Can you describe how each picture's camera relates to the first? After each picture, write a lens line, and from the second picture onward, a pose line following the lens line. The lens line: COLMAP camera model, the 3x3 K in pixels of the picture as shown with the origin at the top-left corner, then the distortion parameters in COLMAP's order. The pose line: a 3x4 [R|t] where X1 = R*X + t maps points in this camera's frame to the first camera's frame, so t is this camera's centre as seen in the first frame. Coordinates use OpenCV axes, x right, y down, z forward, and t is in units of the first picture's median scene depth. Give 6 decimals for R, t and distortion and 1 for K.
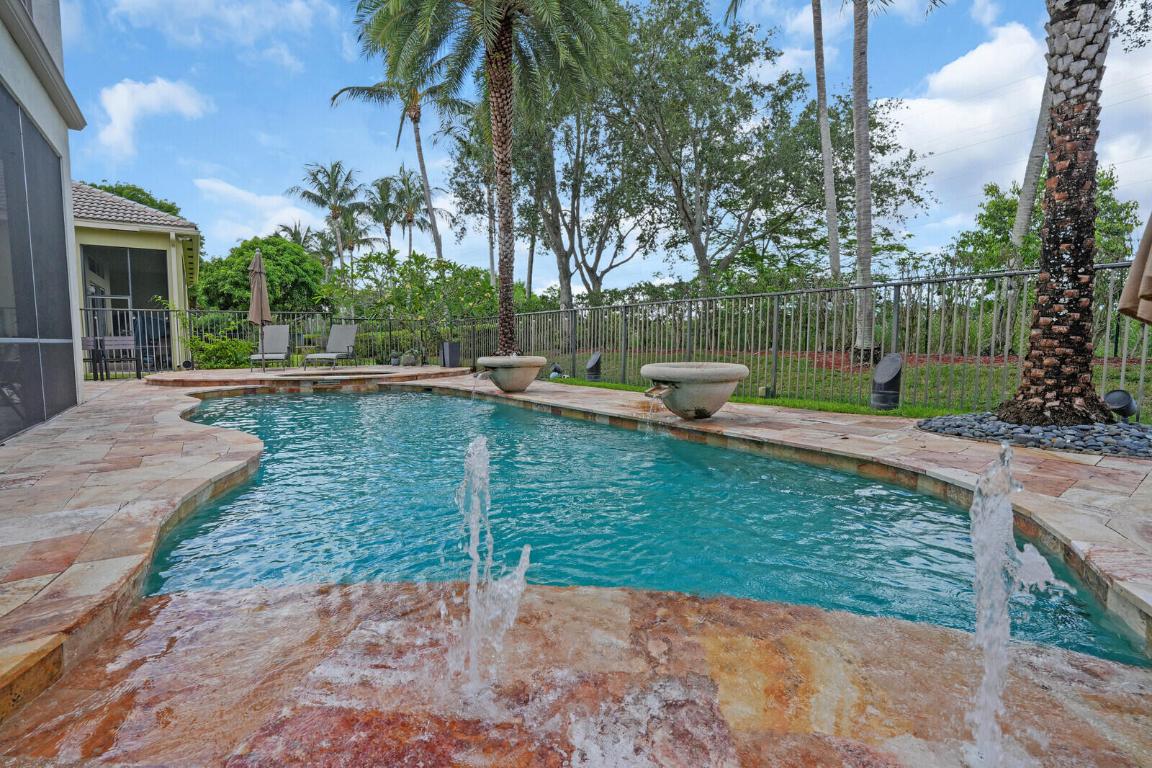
lens RADIAL K [[535.6, 0, 576.0], [0, 535.6, 381.0], [0, 0, 1]] dist [-0.072578, 0.028363]
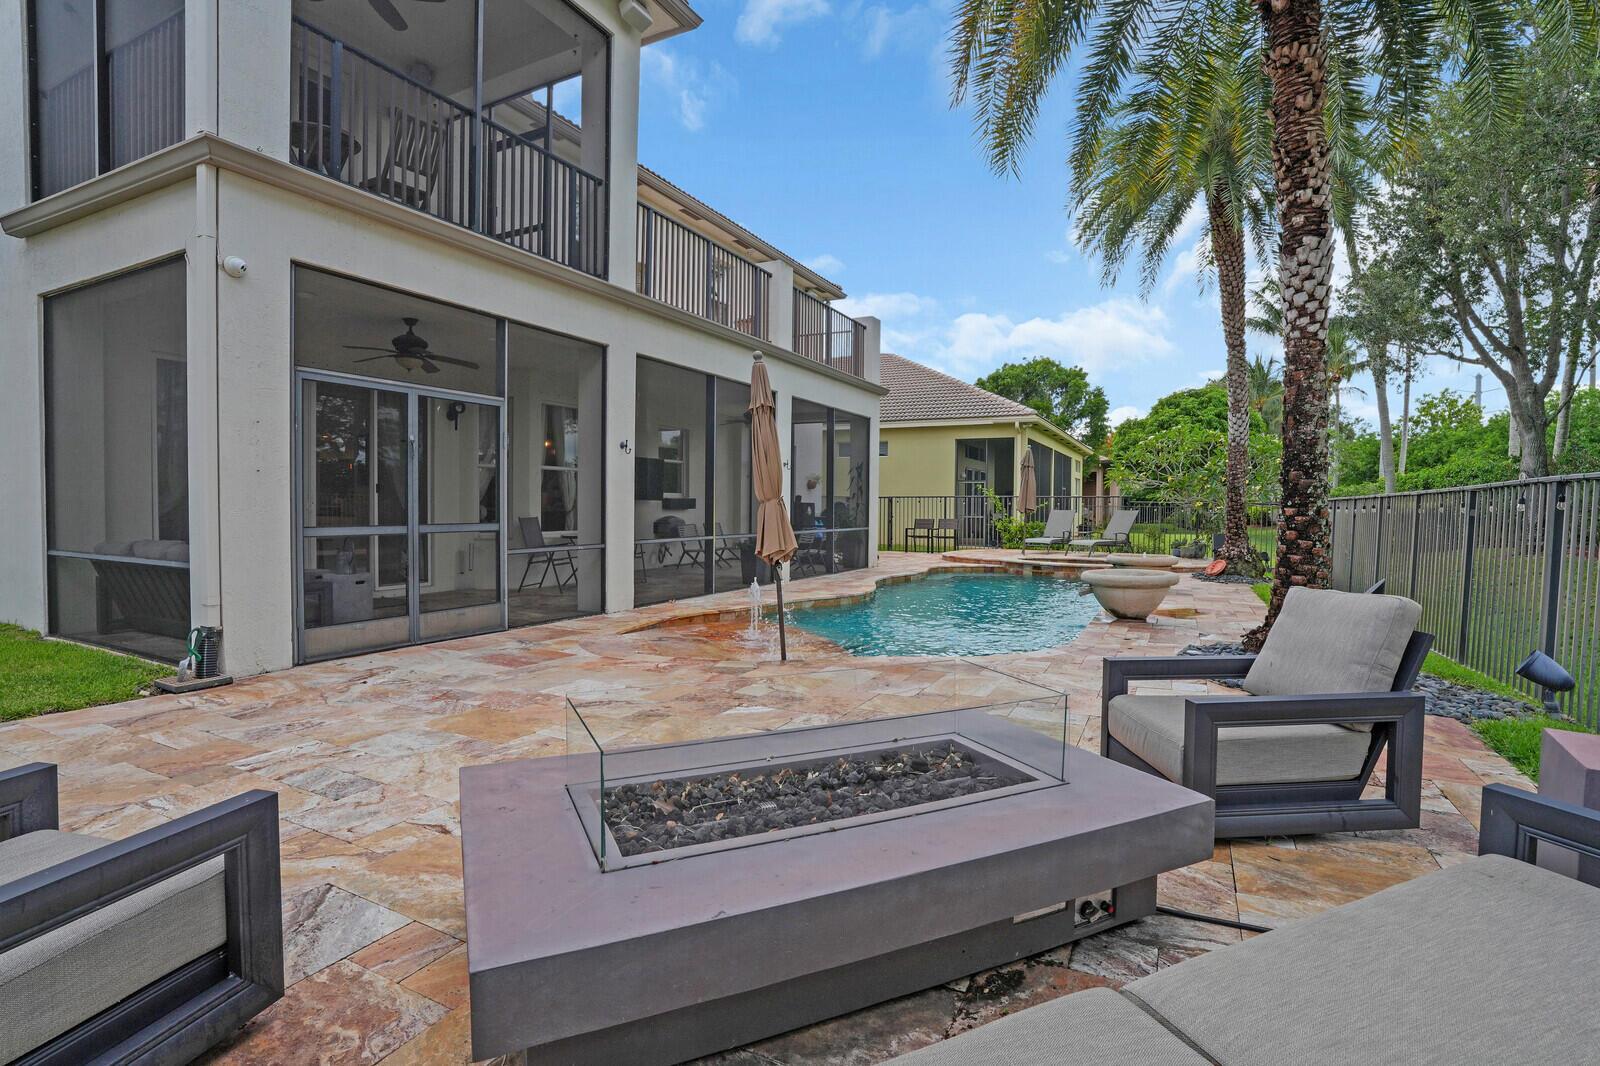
lens RADIAL K [[772.3, 0, 797.1], [0, 772.3, 529.0], [0, 0, 1]] dist [-0.064712, 0.024916]
pose [[0.447923, 0.032839, -0.893469, 0.459557], [-0.076213, 0.997090, -0.001560, -0.022307], [0.890818, 0.068793, 0.449123, -0.126817]]
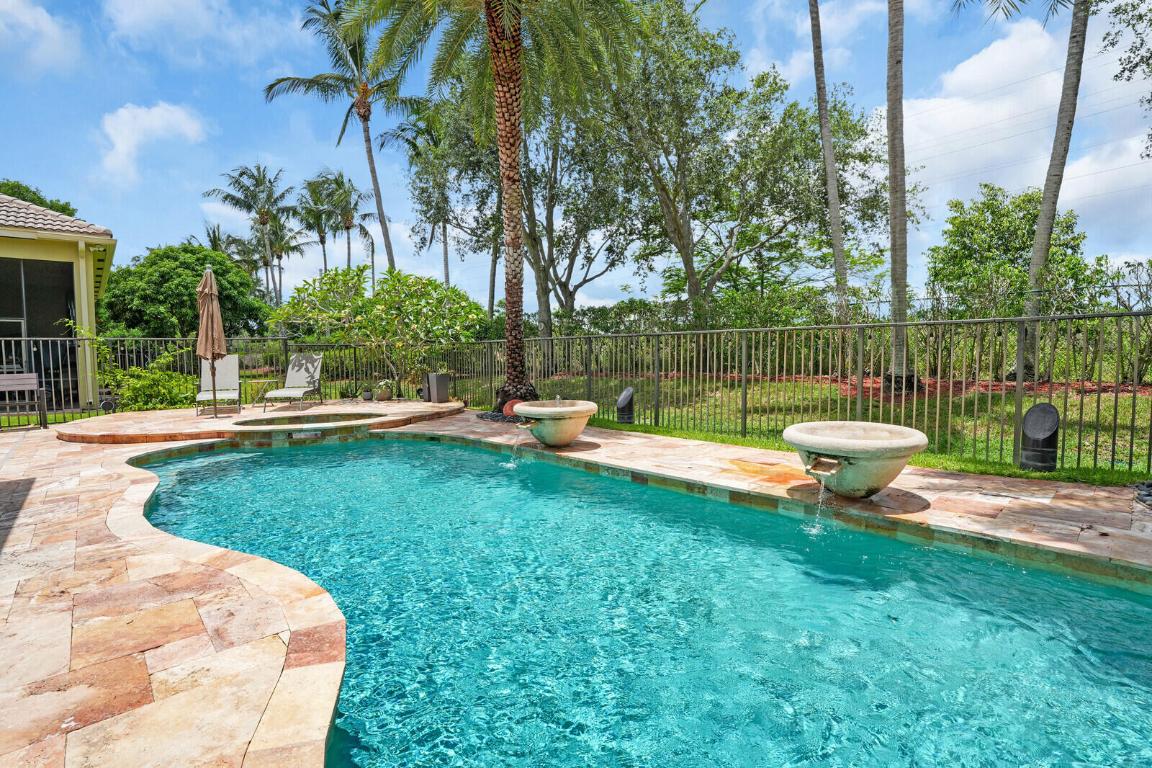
lens RADIAL K [[553.4, 0, 573.9], [0, 553.4, 379.3], [0, 0, 1]] dist [-0.071087, 0.026118]
pose [[0.993834, -0.016060, 0.109713, -0.095516], [0.018785, 0.999539, -0.023845, -0.031906], [-0.109280, 0.025759, 0.993677, 0.078753]]
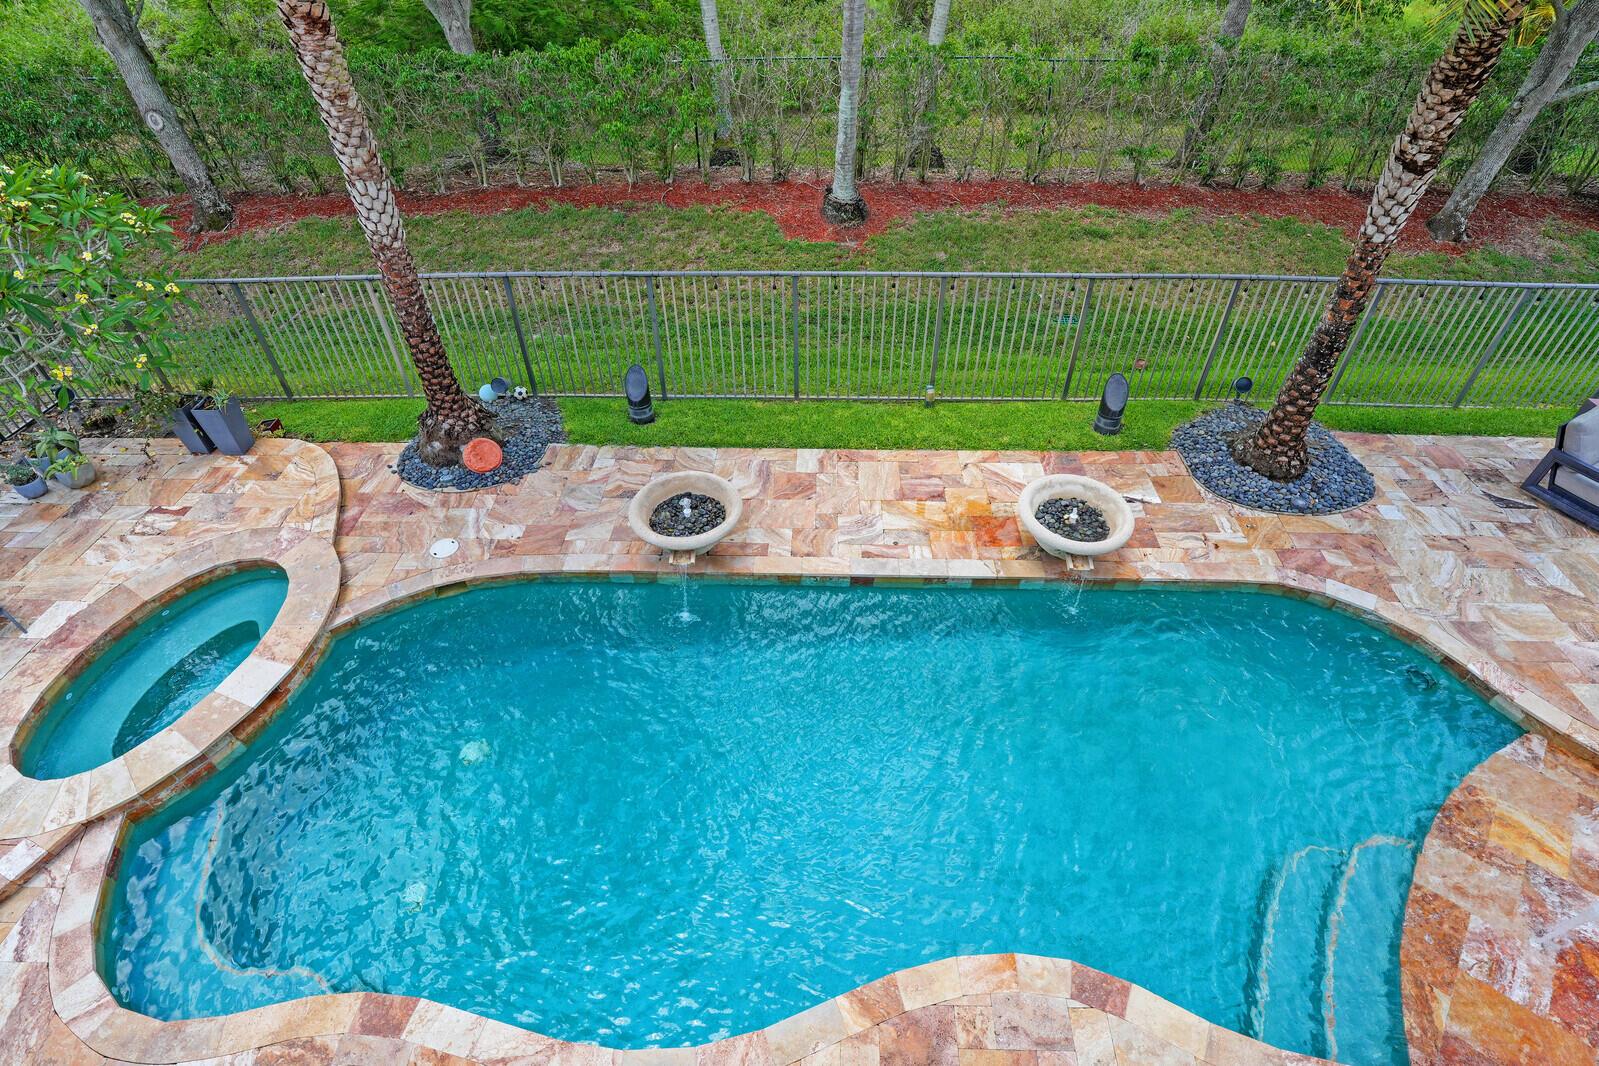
lens RADIAL K [[752.8, 0, 797.4], [0, 752.8, 530.4], [0, 0, 1]] dist [-0.061610, 0.022658]
pose [[0.616643, -0.530210, 0.581918, -0.286142], [0.061959, 0.769578, 0.635540, -0.287666], [-0.784801, -0.355846, 0.507406, 0.233833]]
